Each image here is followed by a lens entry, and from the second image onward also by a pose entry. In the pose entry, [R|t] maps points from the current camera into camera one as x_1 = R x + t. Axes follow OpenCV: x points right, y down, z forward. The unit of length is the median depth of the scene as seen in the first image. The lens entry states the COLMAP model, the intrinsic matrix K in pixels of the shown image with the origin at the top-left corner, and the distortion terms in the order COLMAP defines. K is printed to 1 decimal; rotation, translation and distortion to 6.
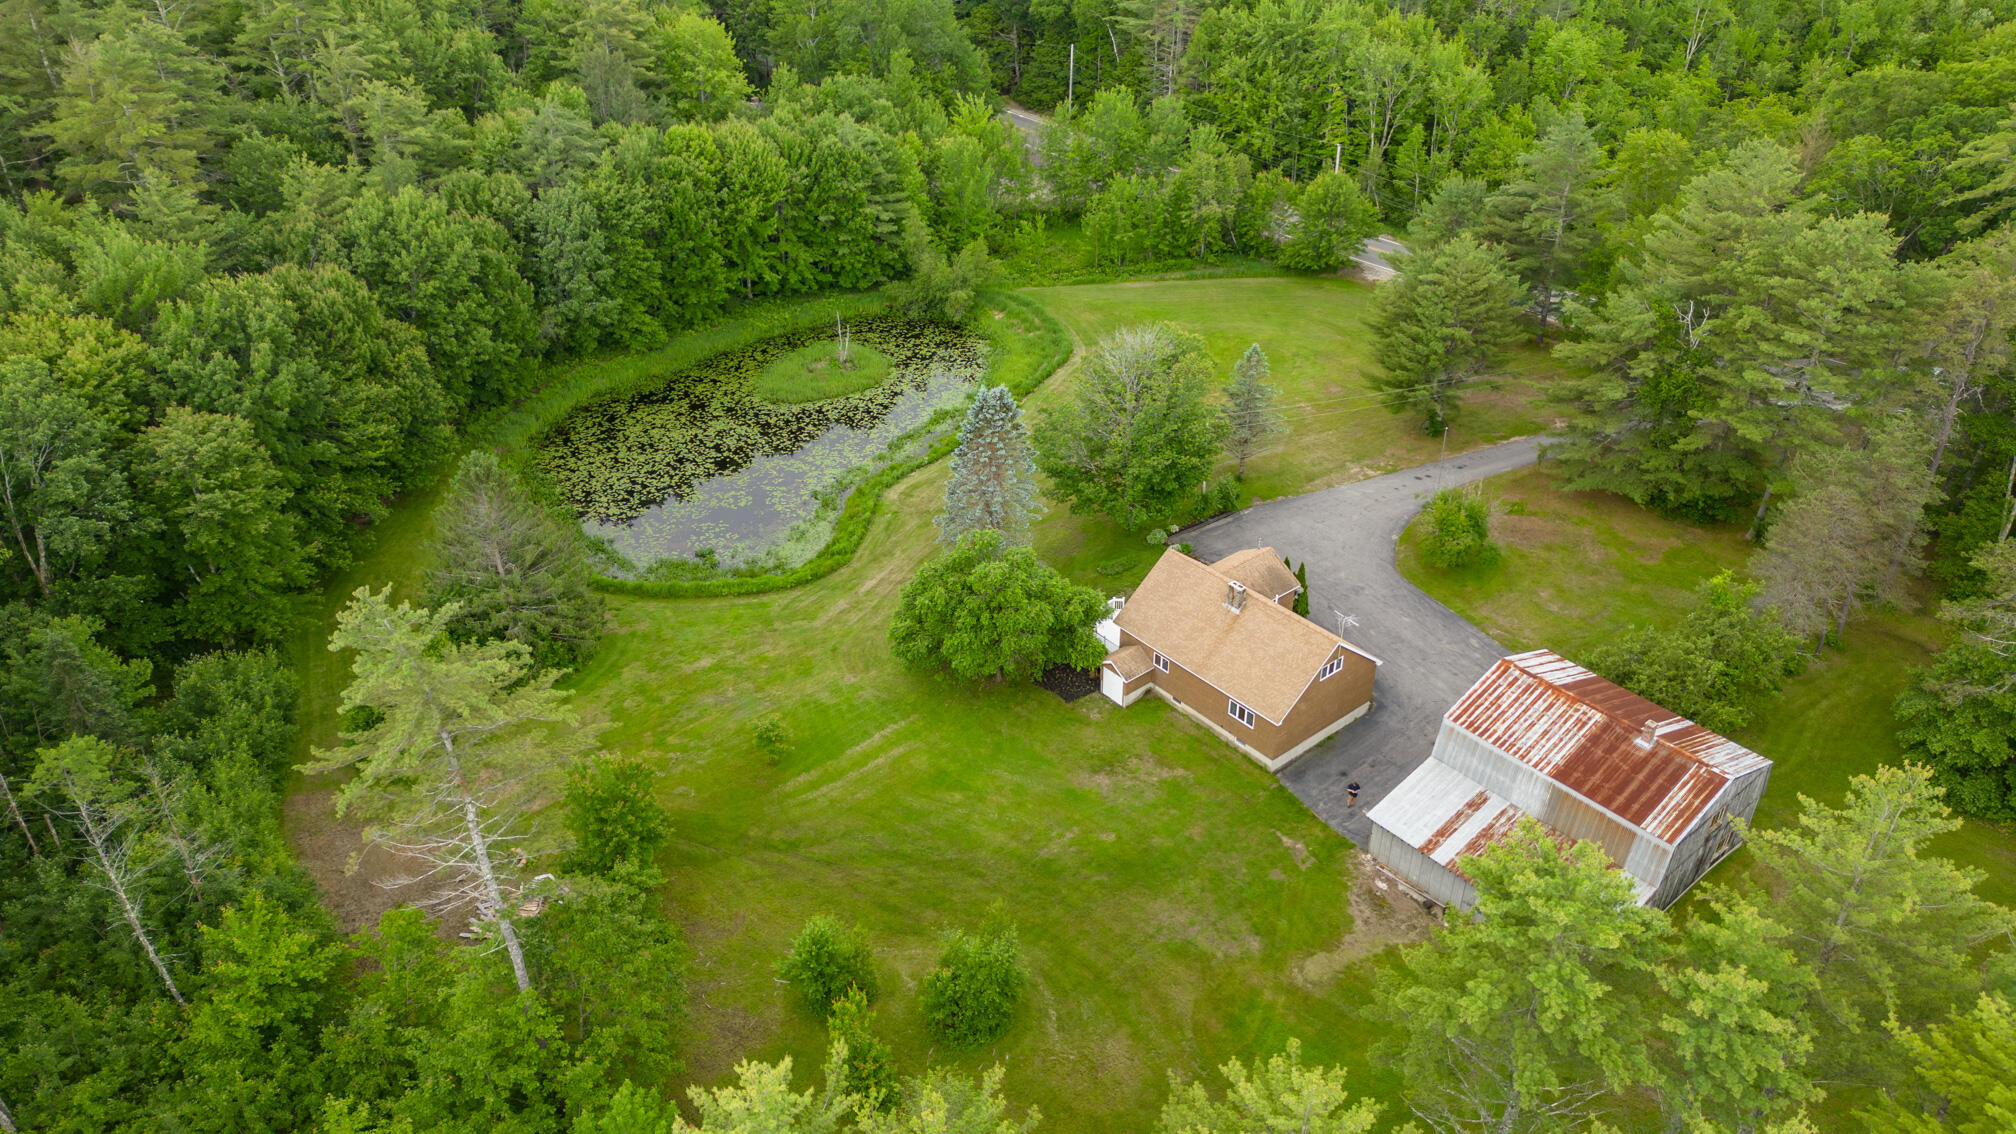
lens RADIAL K [[1400.9, 0, 1007.6], [0, 1400.9, 563.8], [0, 0, 1]] dist [0.097960, -0.105299]
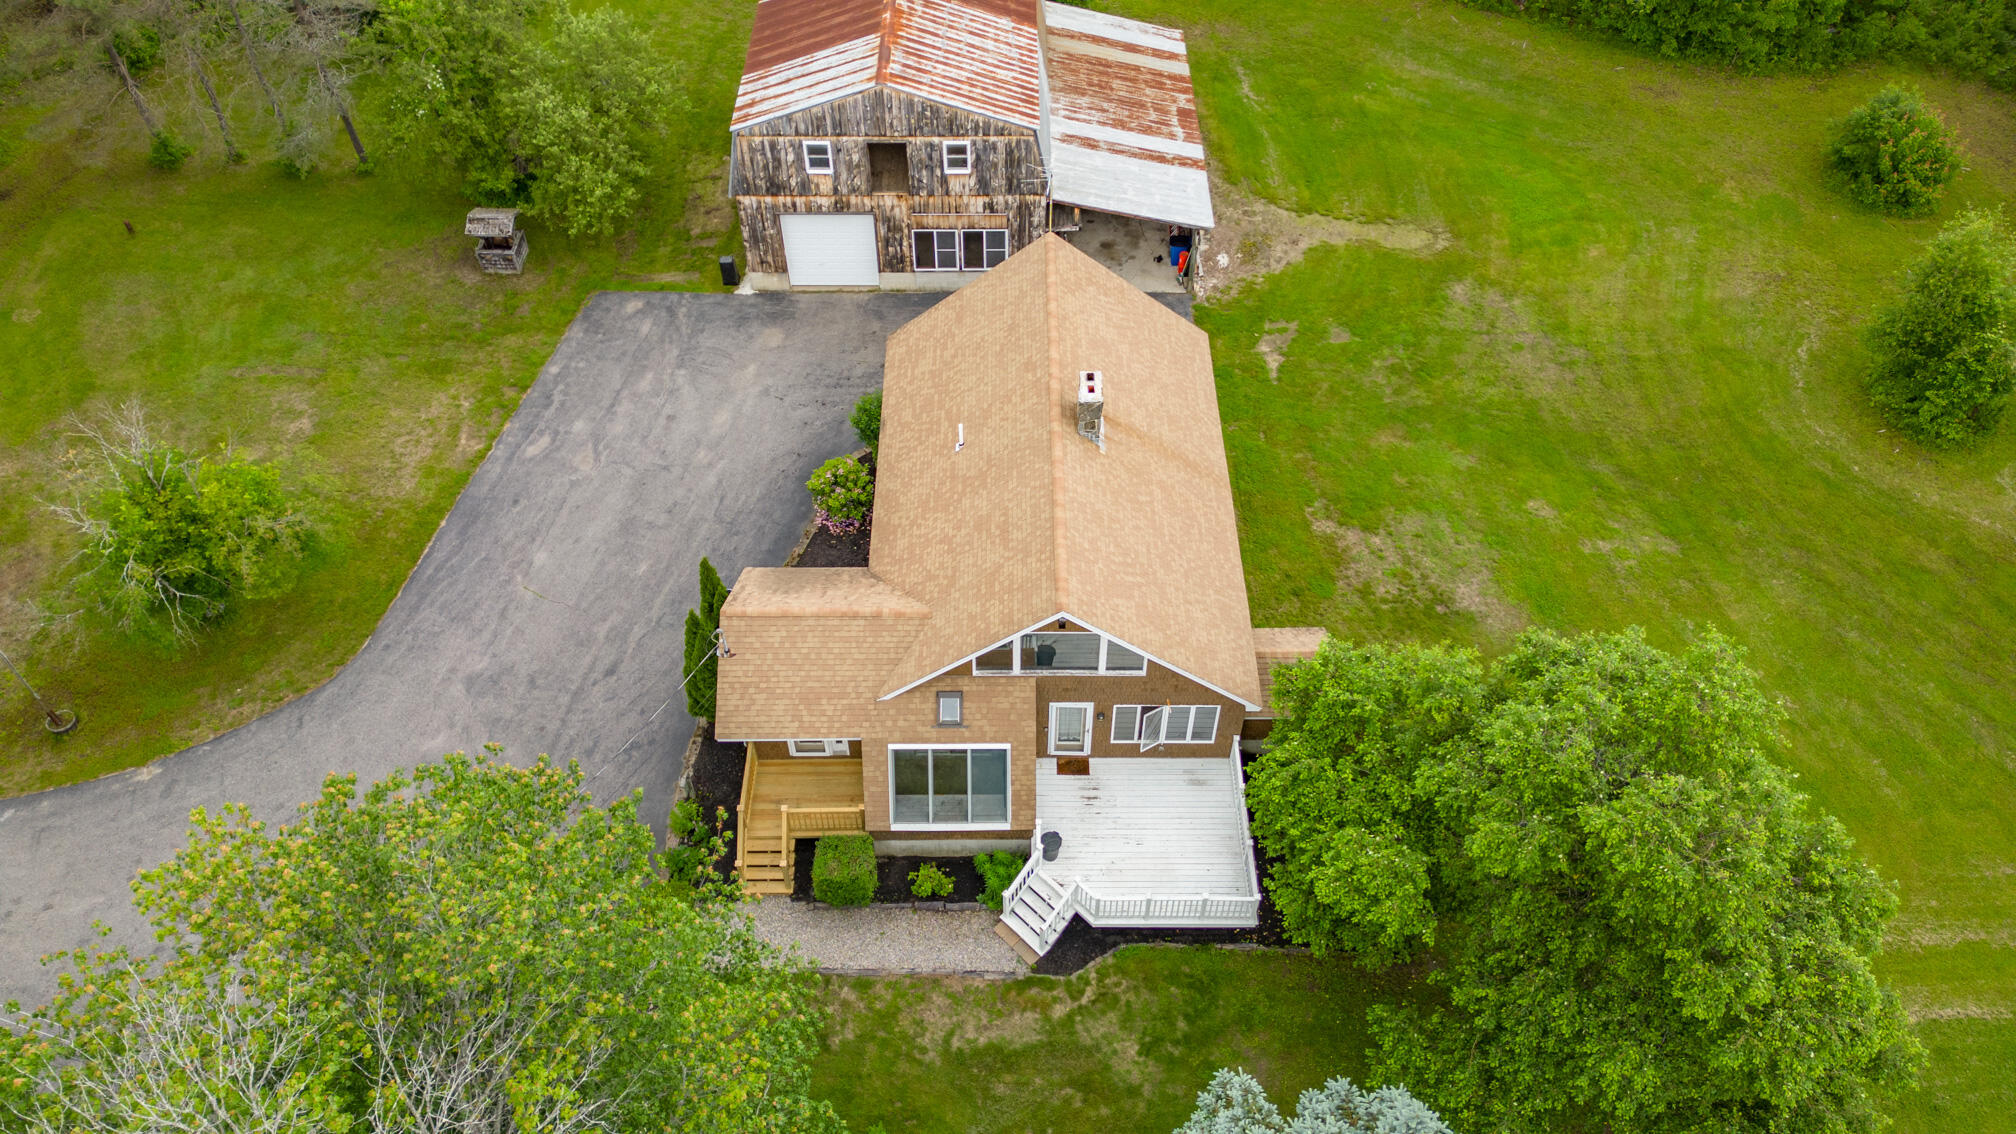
lens RADIAL K [[1400.9, 0, 1007.6], [0, 1400.9, 563.8], [0, 0, 1]] dist [0.097960, -0.105299]
pose [[-0.767184, -0.481062, 0.424275, -0.009967], [0.343443, 0.250571, 0.905130, -0.263267], [-0.541735, 0.840115, -0.027017, 0.816077]]
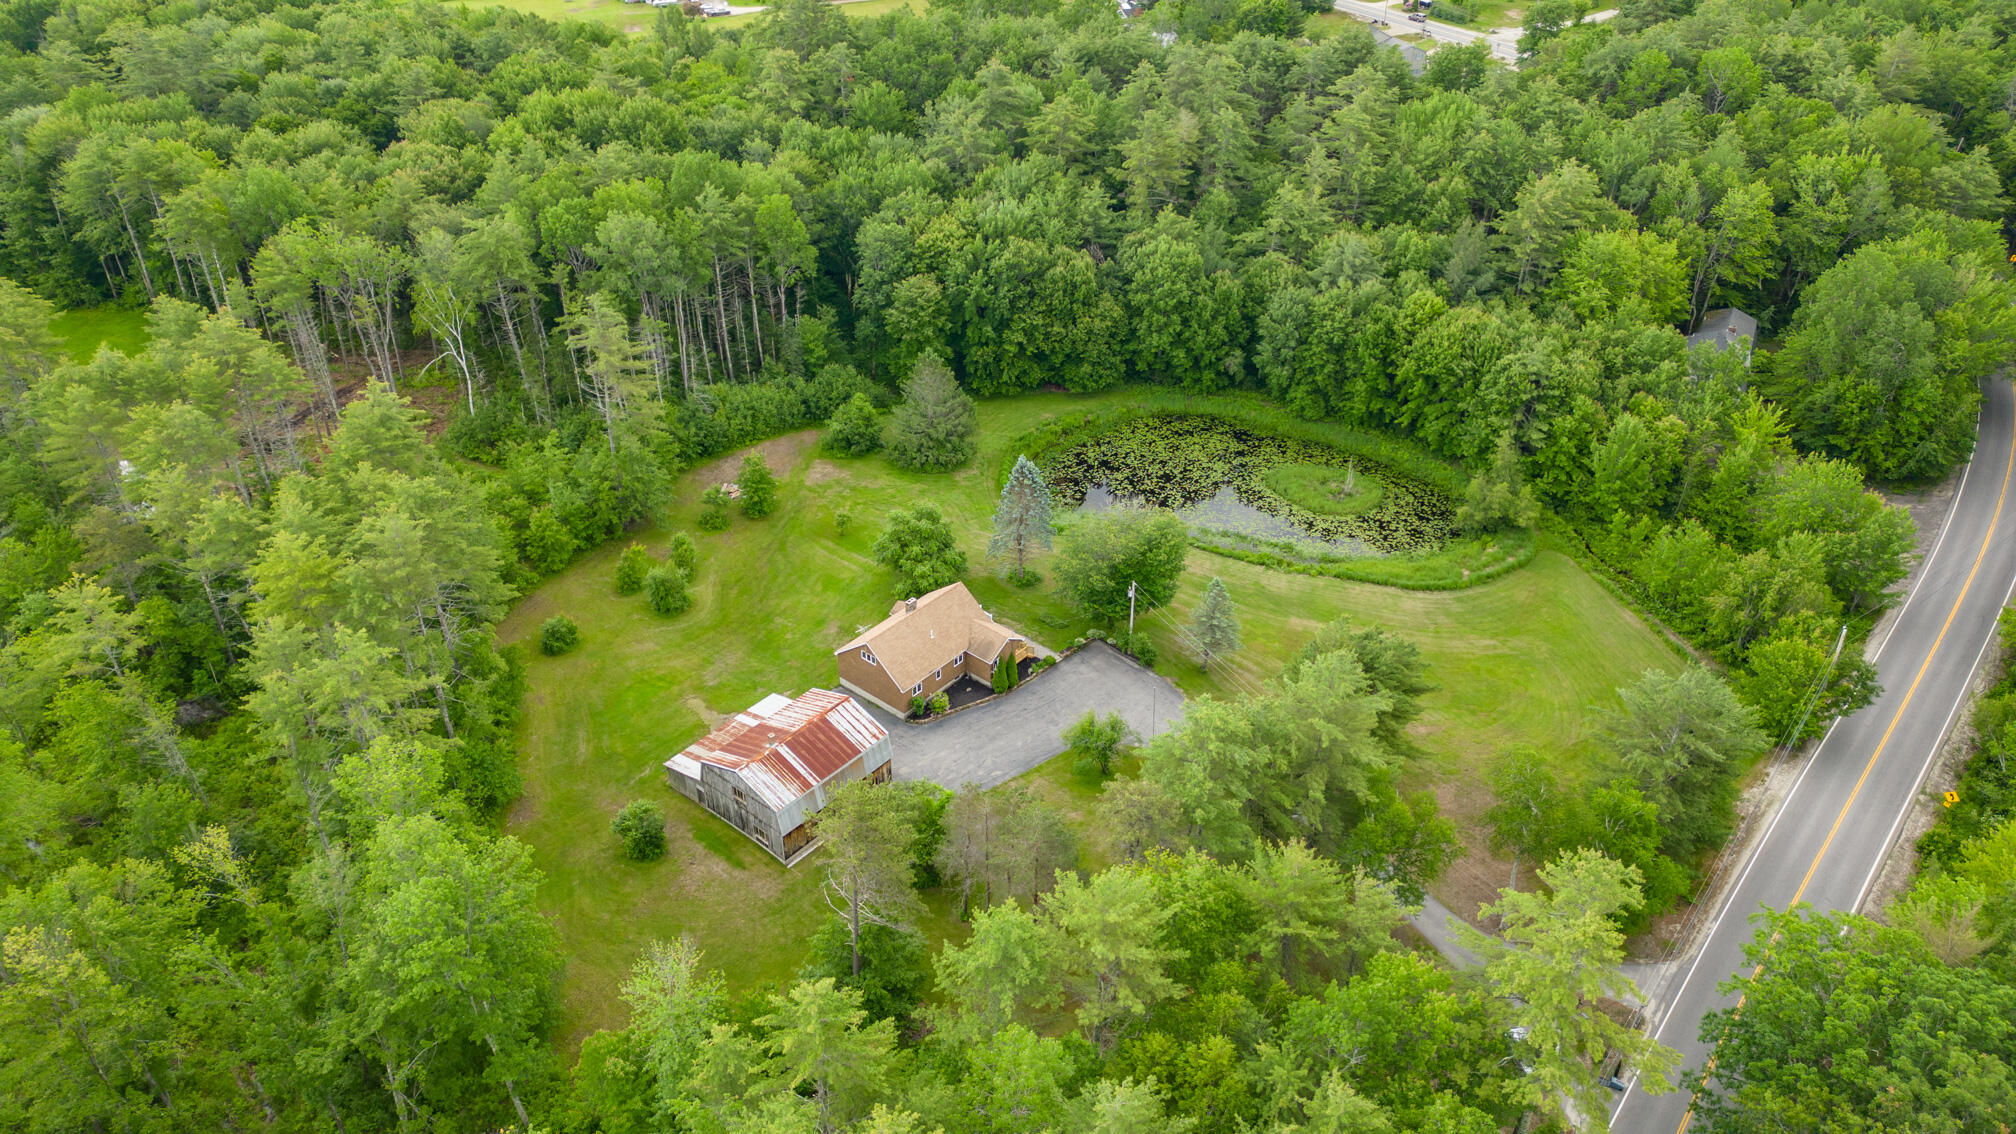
lens RADIAL K [[1400.9, 0, 1007.6], [0, 1400.9, 563.8], [0, 0, 1]] dist [0.097960, -0.105299]
pose [[0.167323, 0.547255, -0.820070, 1.144906], [-0.527006, 0.752633, 0.394725, -0.550507], [0.833227, 0.366135, 0.414339, 0.308510]]
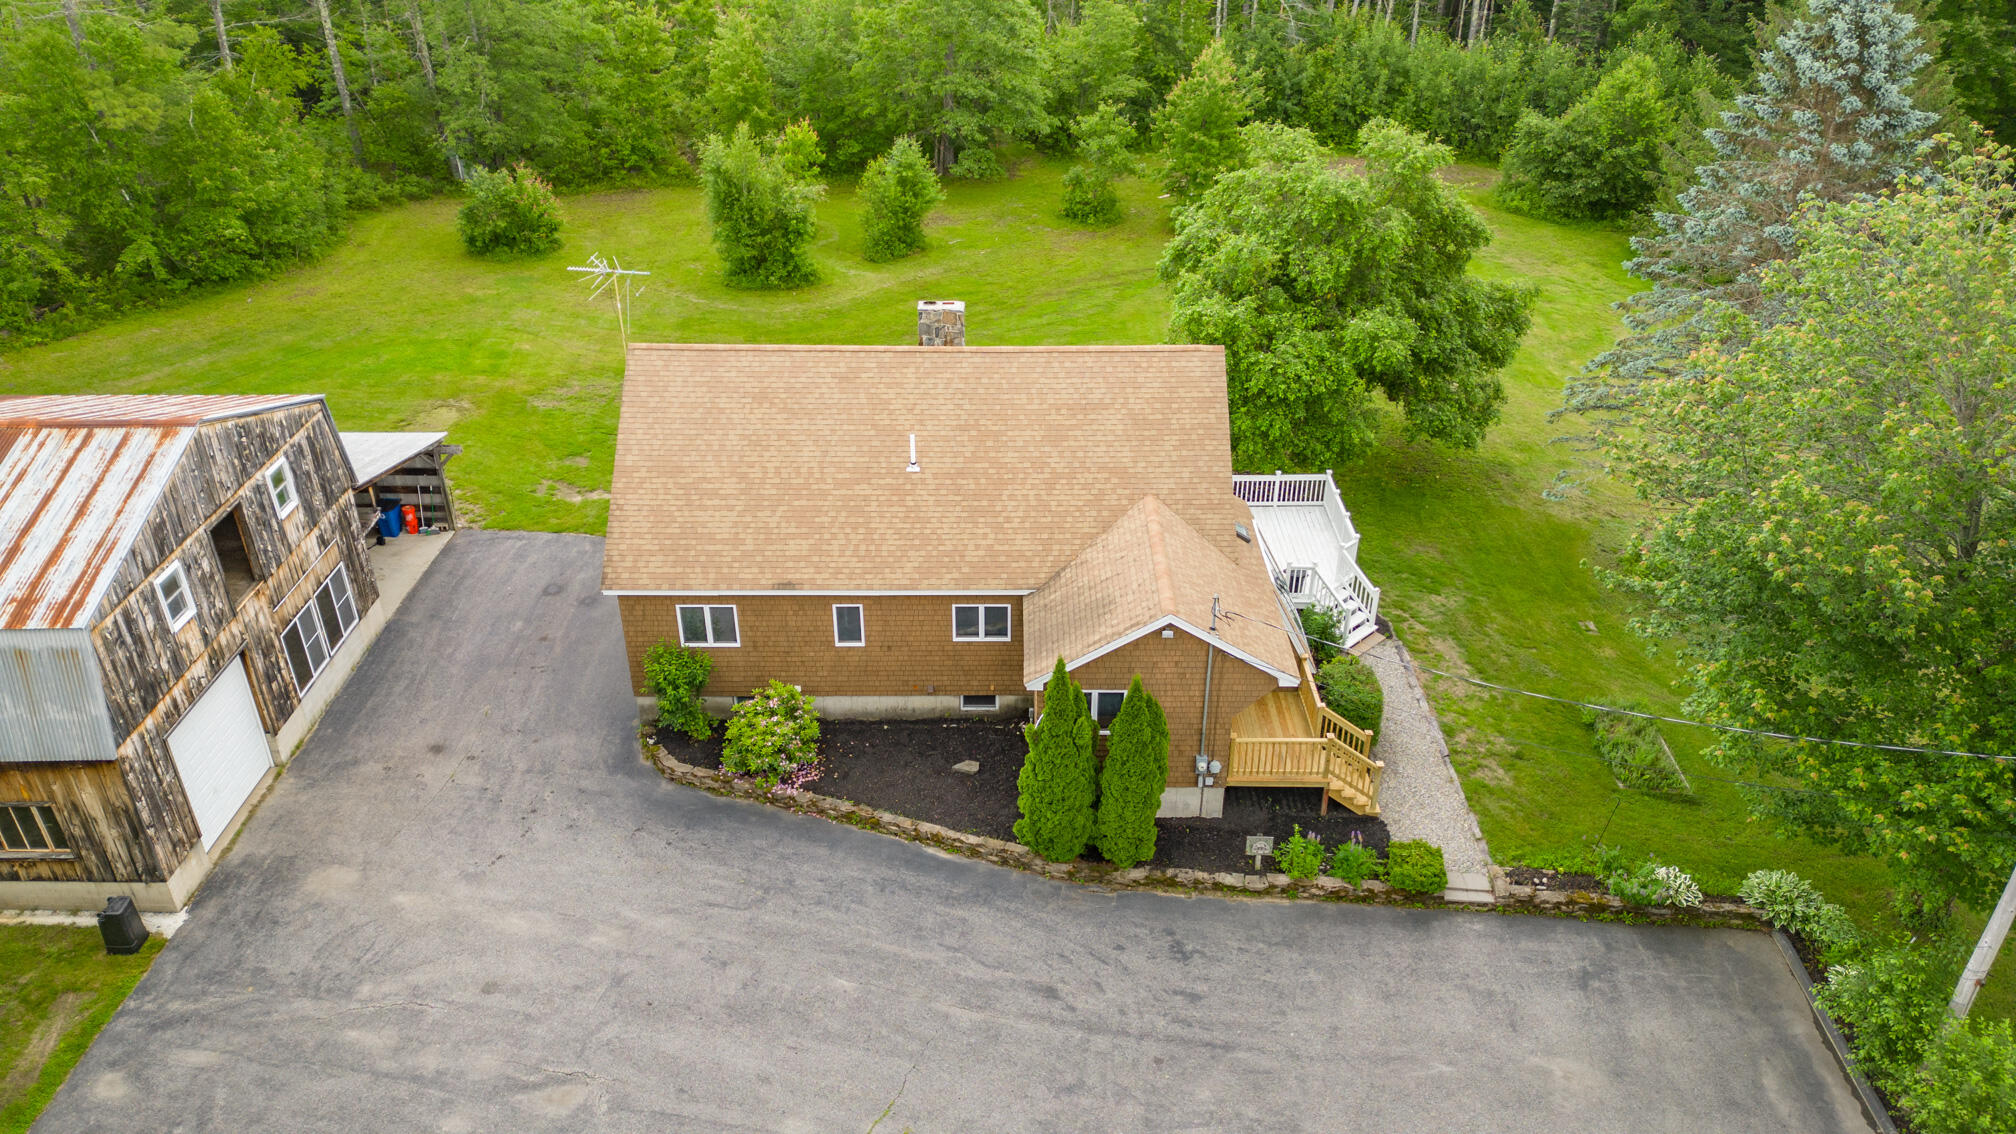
lens RADIAL K [[1404.8, 0, 1009.3], [0, 1404.8, 564.0], [0, 0, 1]] dist [0.079733, -0.077174]
pose [[-0.643440, 0.387718, -0.660046, 0.332229], [-0.405368, 0.558846, 0.723442, -0.177598], [0.649355, 0.733052, -0.202415, 0.873846]]
